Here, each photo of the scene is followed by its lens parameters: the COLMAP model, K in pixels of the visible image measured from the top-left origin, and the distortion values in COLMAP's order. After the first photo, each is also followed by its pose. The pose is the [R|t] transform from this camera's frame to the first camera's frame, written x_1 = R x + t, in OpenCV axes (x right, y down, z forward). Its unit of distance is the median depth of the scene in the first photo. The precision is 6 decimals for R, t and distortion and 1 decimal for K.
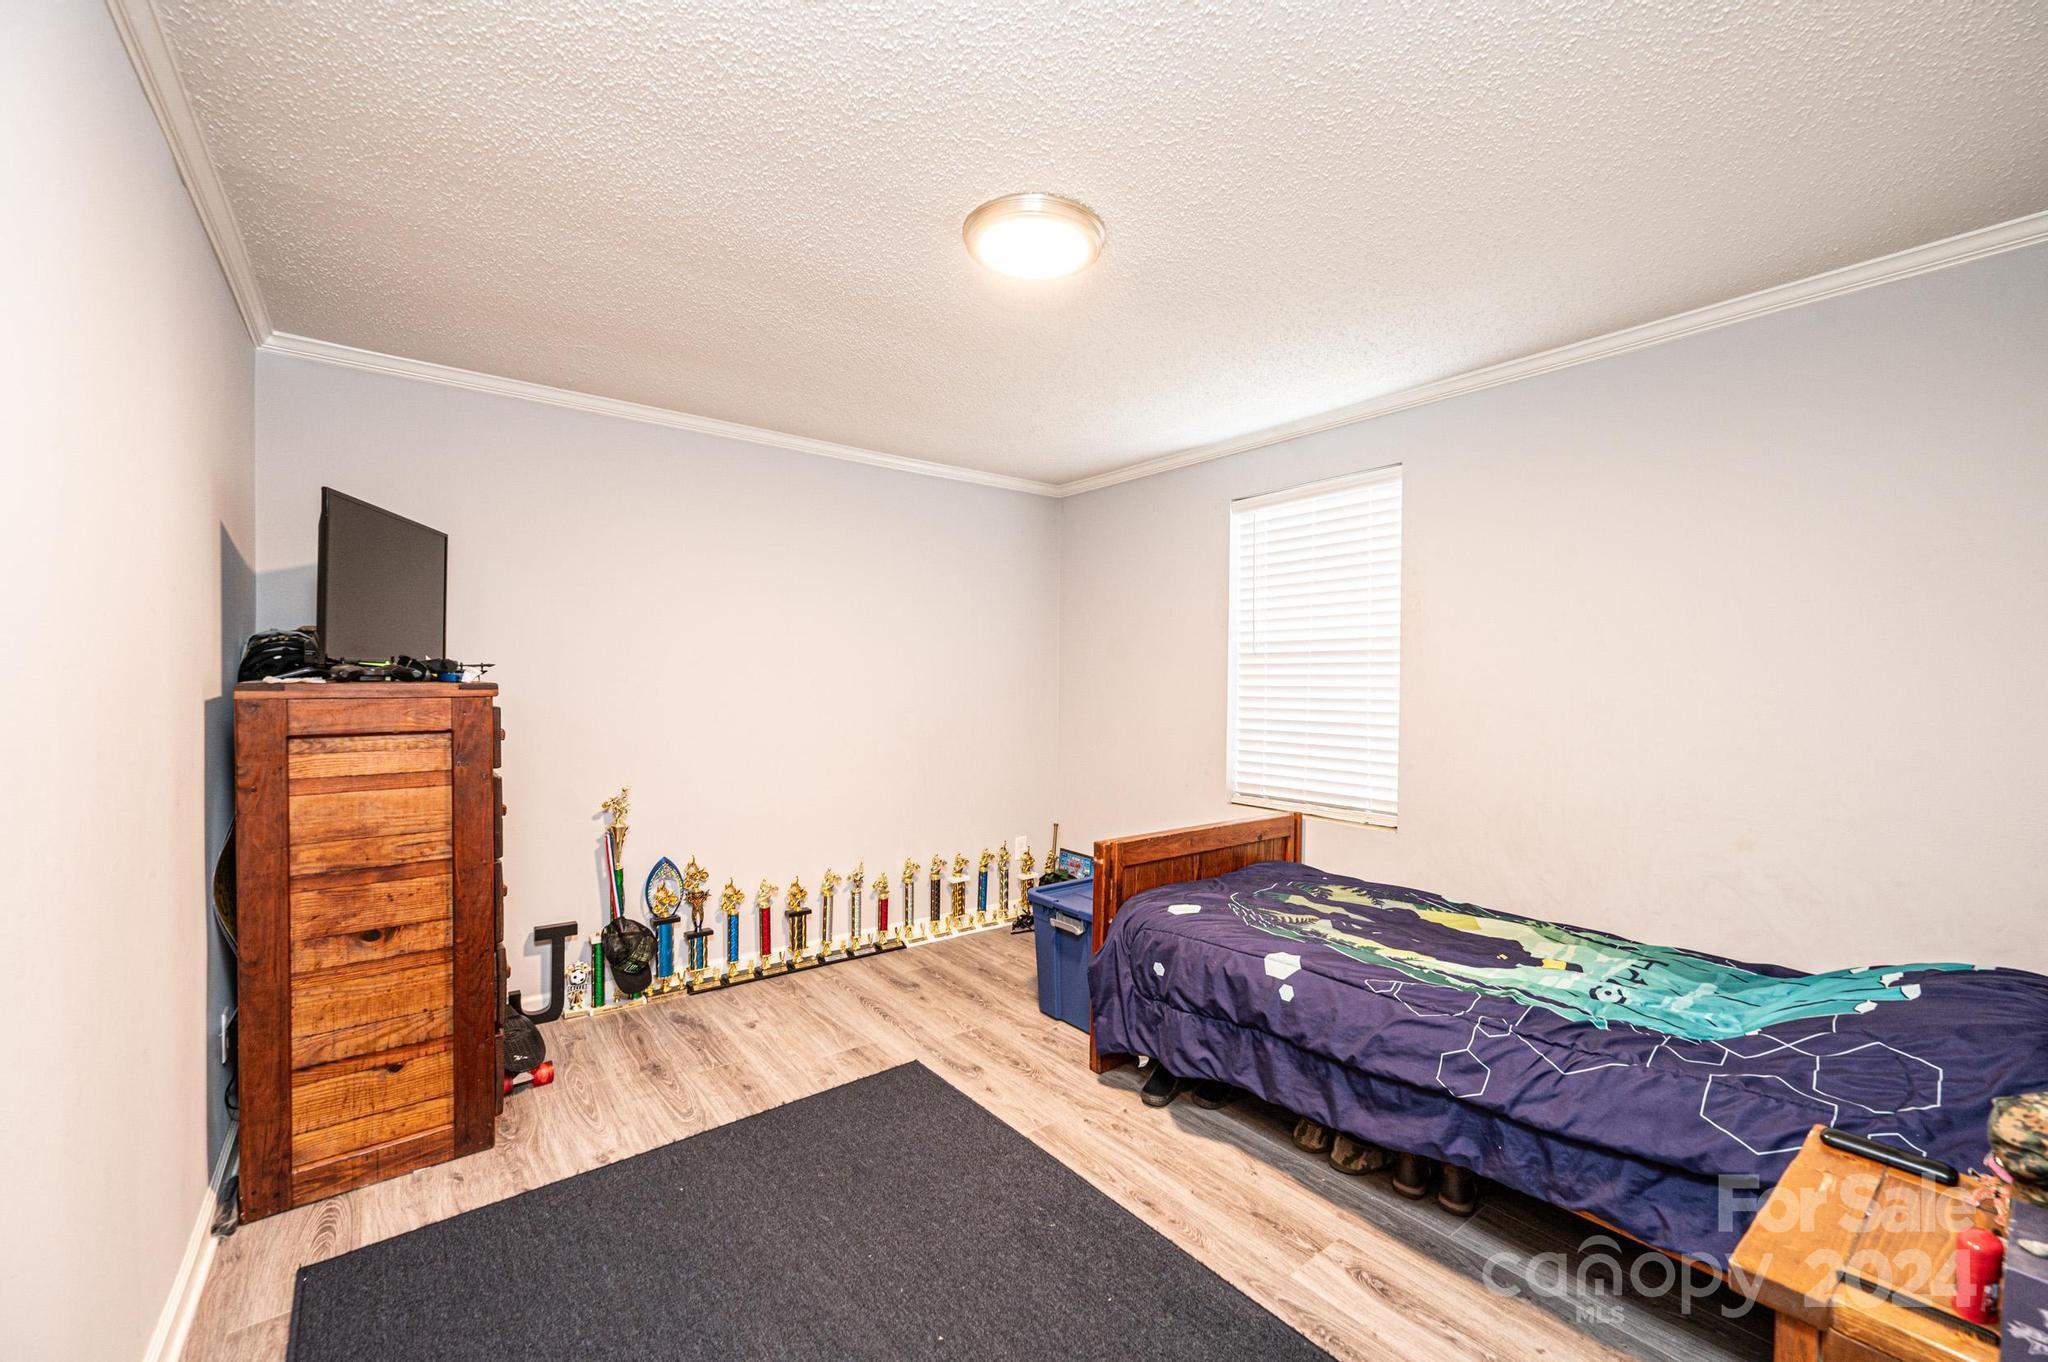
lens RADIAL K [[812.9, 0, 1018.0], [0, 812.9, 677.0], [0, 0, 1]] dist [-0.001376, -0.000034]
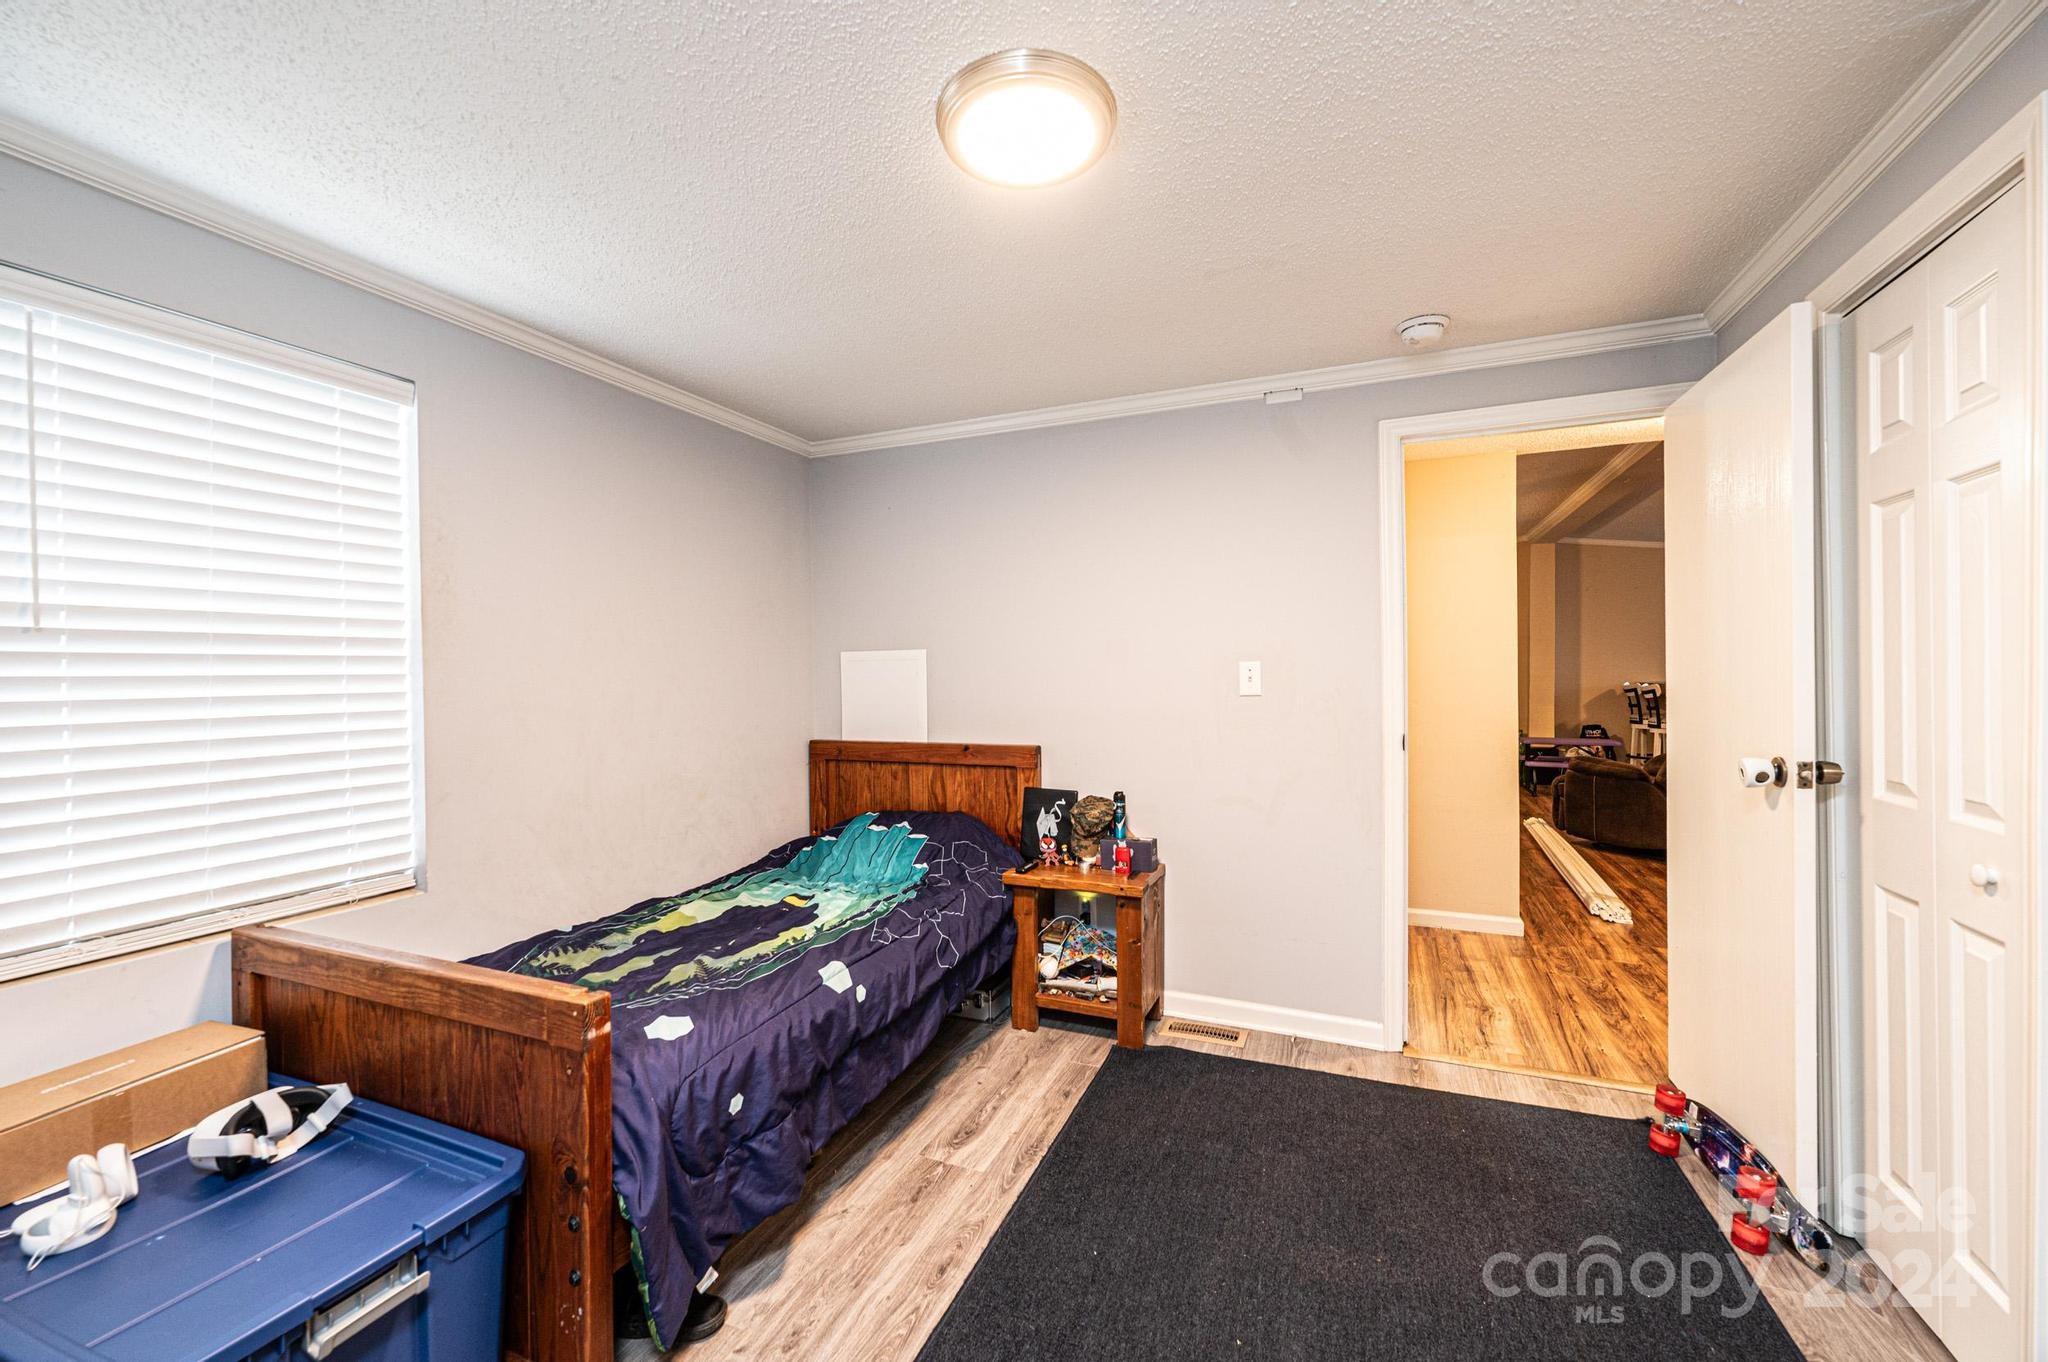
lens RADIAL K [[812.9, 0, 1021.1], [0, 812.9, 678.7], [0, 0, 1]] dist [-0.001376, -0.000034]
pose [[-0.492666, -0.010198, 0.870159, -0.542332], [0.004335, 0.999890, 0.014173, -0.009478], [-0.870207, 0.010755, -0.492568, 1.132983]]
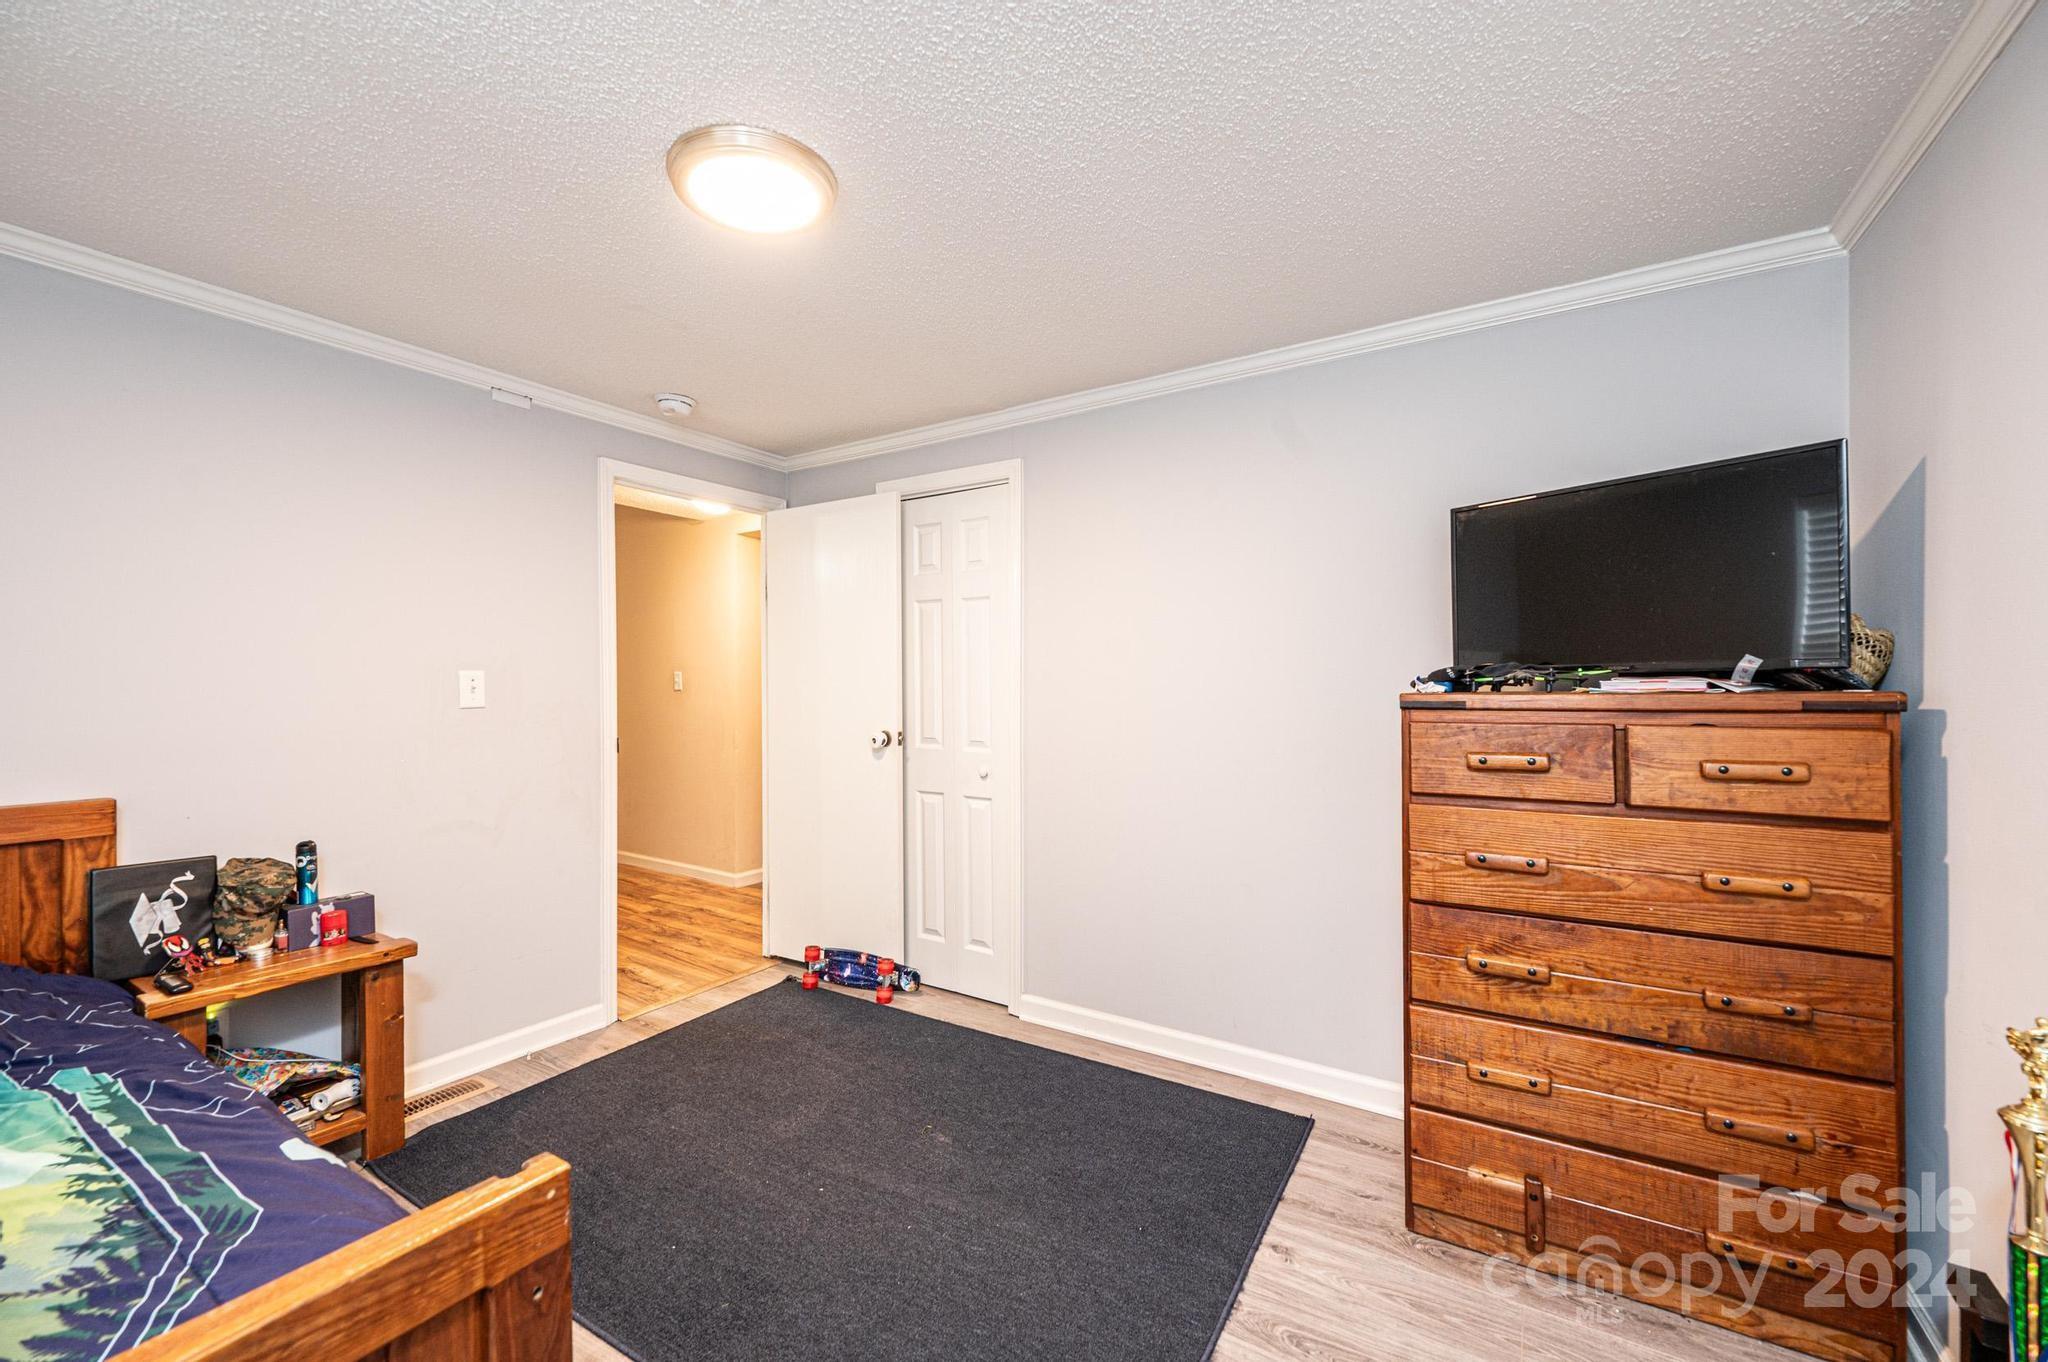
lens RADIAL K [[812.9, 0, 1018.4], [0, 812.9, 678.8], [0, 0, 1]] dist [-0.001376, -0.000034]
pose [[-0.941386, -0.009278, -0.337203, 0.040043], [-0.006362, 0.999932, -0.009749, 0.001223], [0.337270, -0.007033, -0.941382, 1.551670]]
